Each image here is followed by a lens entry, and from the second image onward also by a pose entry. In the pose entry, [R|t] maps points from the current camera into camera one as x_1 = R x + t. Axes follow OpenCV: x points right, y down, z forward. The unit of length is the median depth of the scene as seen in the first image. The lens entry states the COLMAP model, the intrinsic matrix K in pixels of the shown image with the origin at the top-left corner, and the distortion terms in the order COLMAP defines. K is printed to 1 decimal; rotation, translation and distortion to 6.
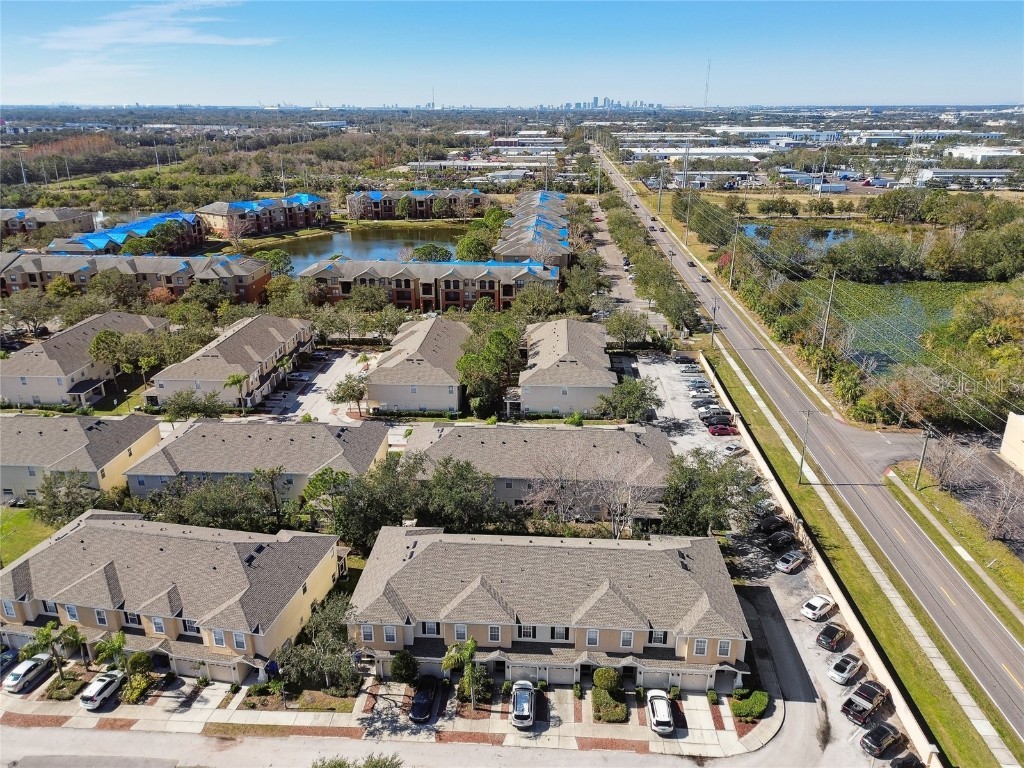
lens RADIAL K [[733.0, 0, 517.7], [0, 733.0, 385.2], [0, 0, 1]] dist [0.078066, -0.077729]
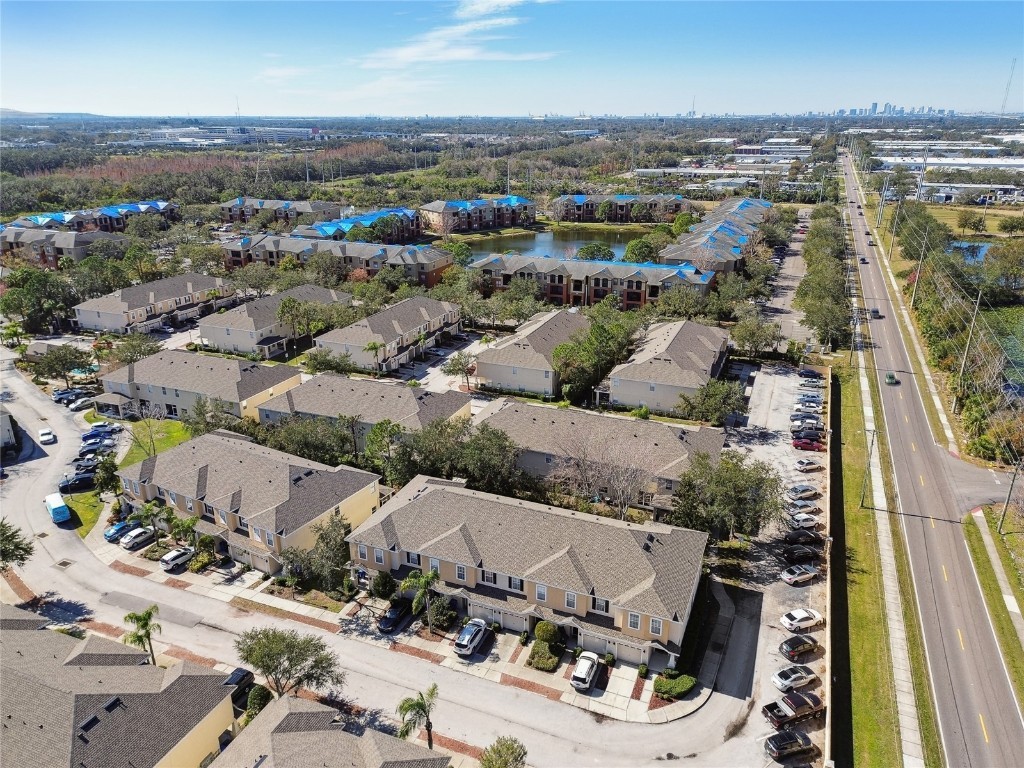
lens RADIAL K [[719.5, 0, 516.7], [0, 719.5, 383.5], [0, 0, 1]] dist [0.074097, -0.071036]
pose [[0.946243, 0.110313, -0.304065, 0.354193], [-0.112272, 0.993616, 0.011091, 0.023774], [0.303348, 0.023643, 0.952587, -0.042438]]
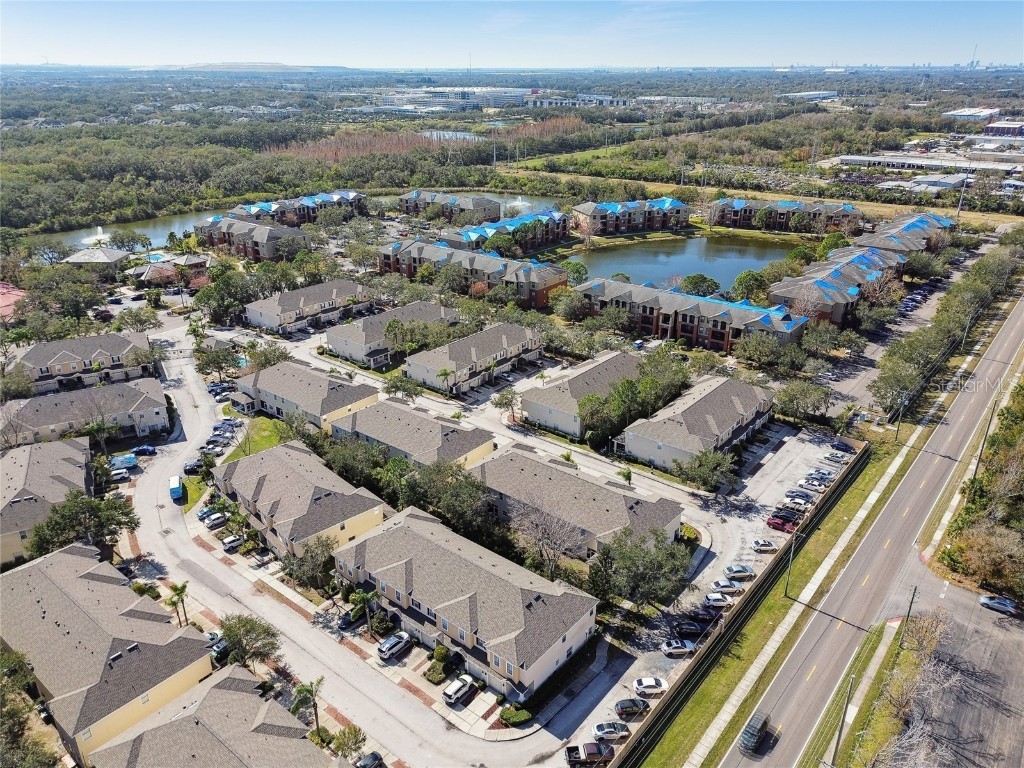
lens RADIAL K [[730.2, 0, 516.6], [0, 730.2, 382.9], [0, 0, 1]] dist [0.080793, -0.081836]
pose [[0.814378, 0.229527, -0.533016, 0.865739], [-0.207000, 0.972936, 0.102696, -0.293153], [0.542162, 0.026701, 0.839849, -0.148666]]
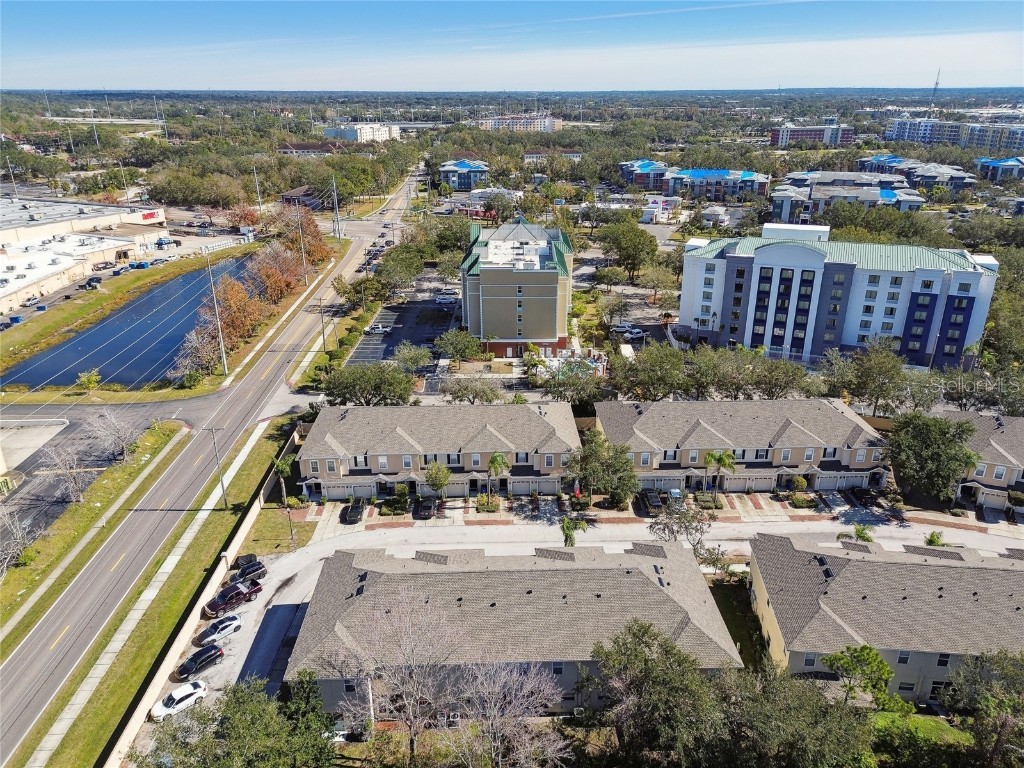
lens RADIAL K [[725.3, 0, 516.3], [0, 725.3, 384.1], [0, 0, 1]] dist [0.076036, -0.074830]
pose [[-0.995064, 0.038709, -0.091380, 0.113611], [-0.033318, 0.737043, 0.675024, -0.596199], [0.093480, 0.674736, -0.732115, 1.605372]]
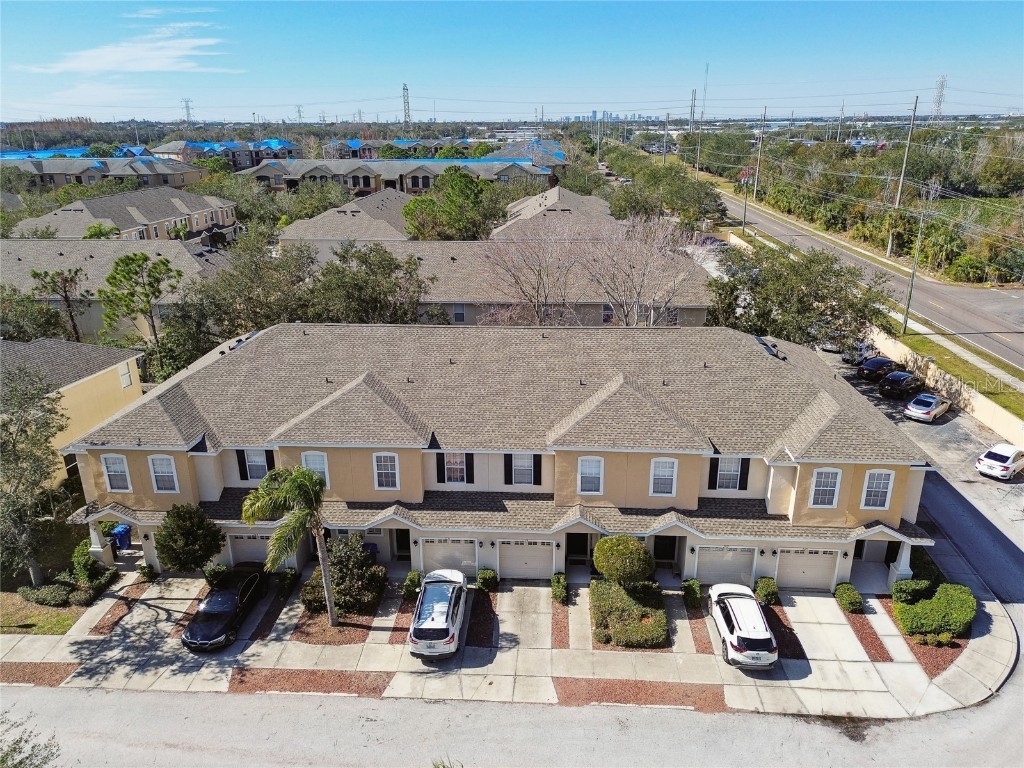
lens RADIAL K [[725.3, 0, 516.3], [0, 725.3, 384.1], [0, 0, 1]] dist [0.076036, -0.074830]
pose [[0.999966, -0.007009, -0.004248, 0.055089], [0.006955, 0.999896, -0.012654, 0.283890], [0.004336, 0.012624, 0.999911, 0.525186]]
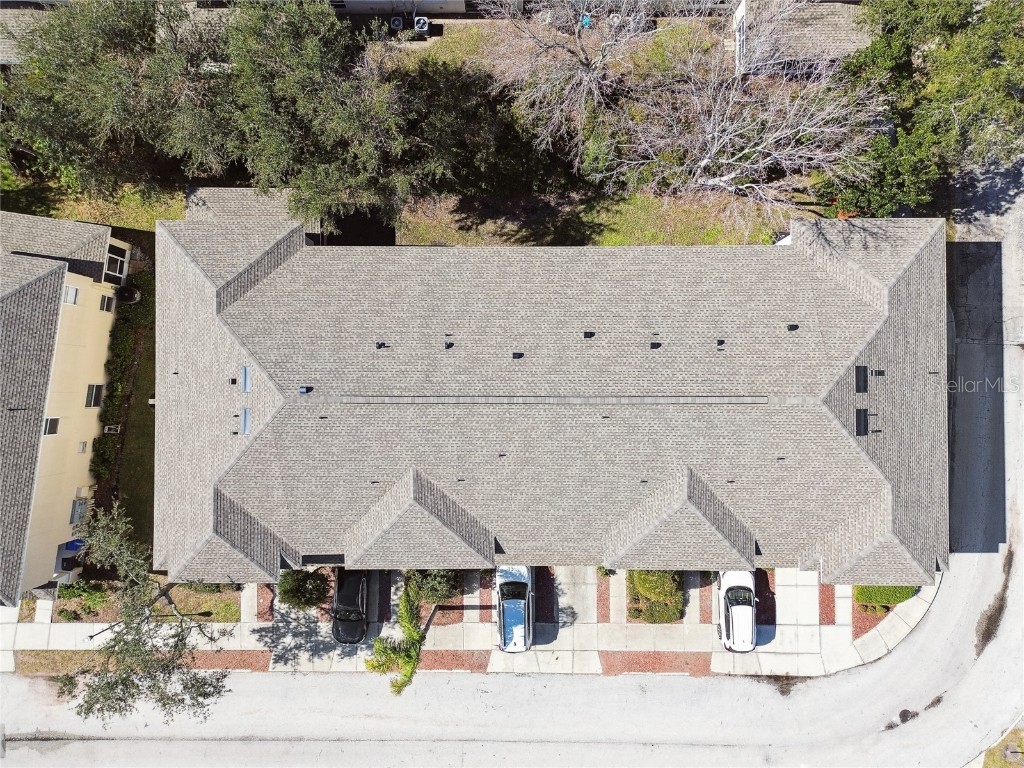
lens RADIAL K [[730.2, 0, 516.6], [0, 730.2, 382.9], [0, 0, 1]] dist [0.080793, -0.081836]
pose [[0.998316, -0.057232, -0.009442, 0.024195], [0.029632, 0.363246, 0.931222, -0.194483], [-0.049866, -0.929934, 0.364330, 0.912552]]
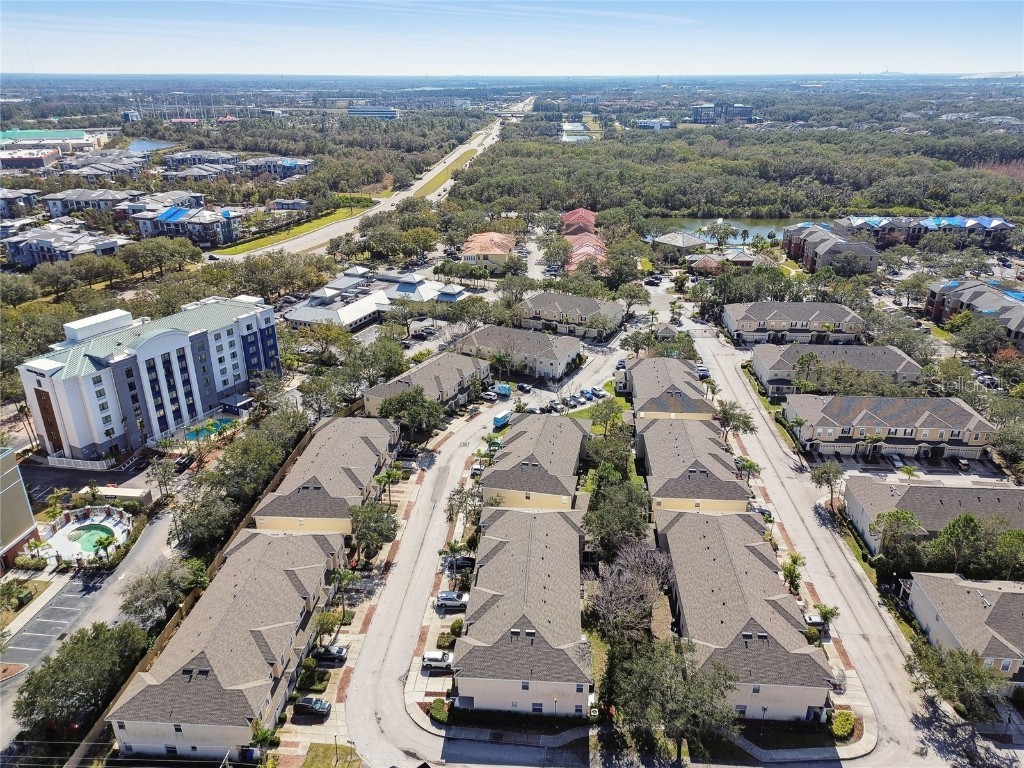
lens RADIAL K [[725.3, 0, 516.3], [0, 725.3, 384.1], [0, 0, 1]] dist [0.076036, -0.074830]
pose [[-0.004691, 0.387918, -0.921682, 1.281733], [-0.352584, 0.861859, 0.364534, -0.613297], [0.935769, 0.326680, 0.132731, 0.727707]]
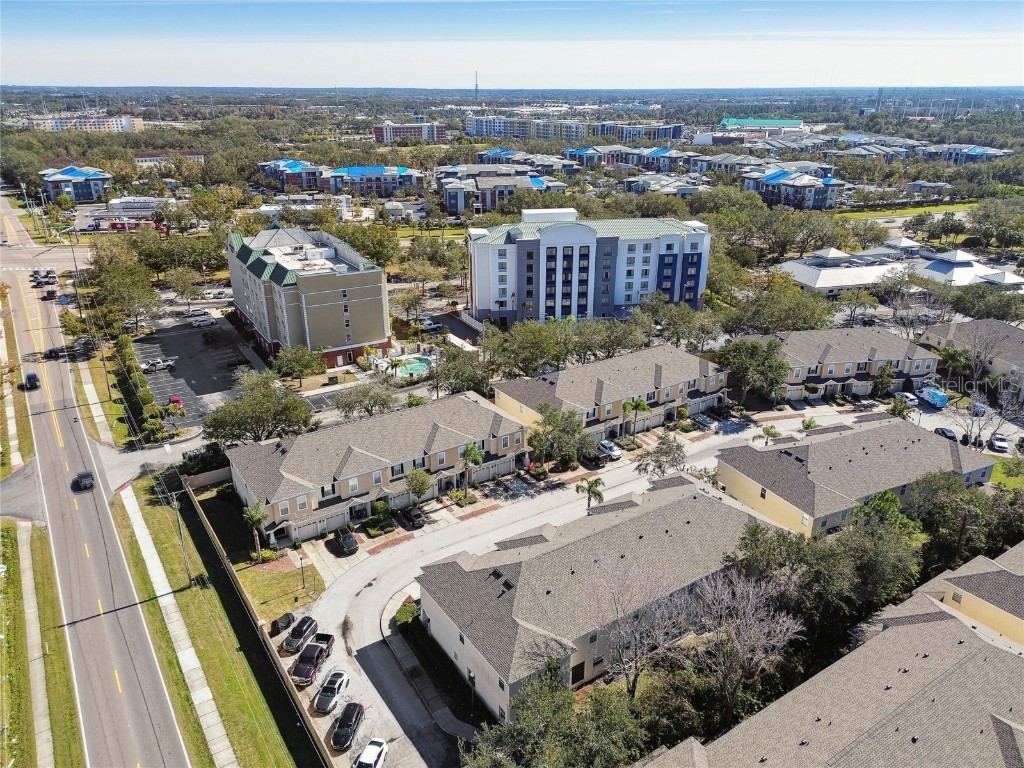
lens RADIAL K [[733.0, 0, 517.7], [0, 733.0, 385.2], [0, 0, 1]] dist [0.078066, -0.077729]
pose [[-0.794780, 0.224852, -0.563707, 0.712875], [-0.216181, 0.763021, 0.609151, -0.542043], [0.567089, 0.606004, -0.557825, 1.459674]]
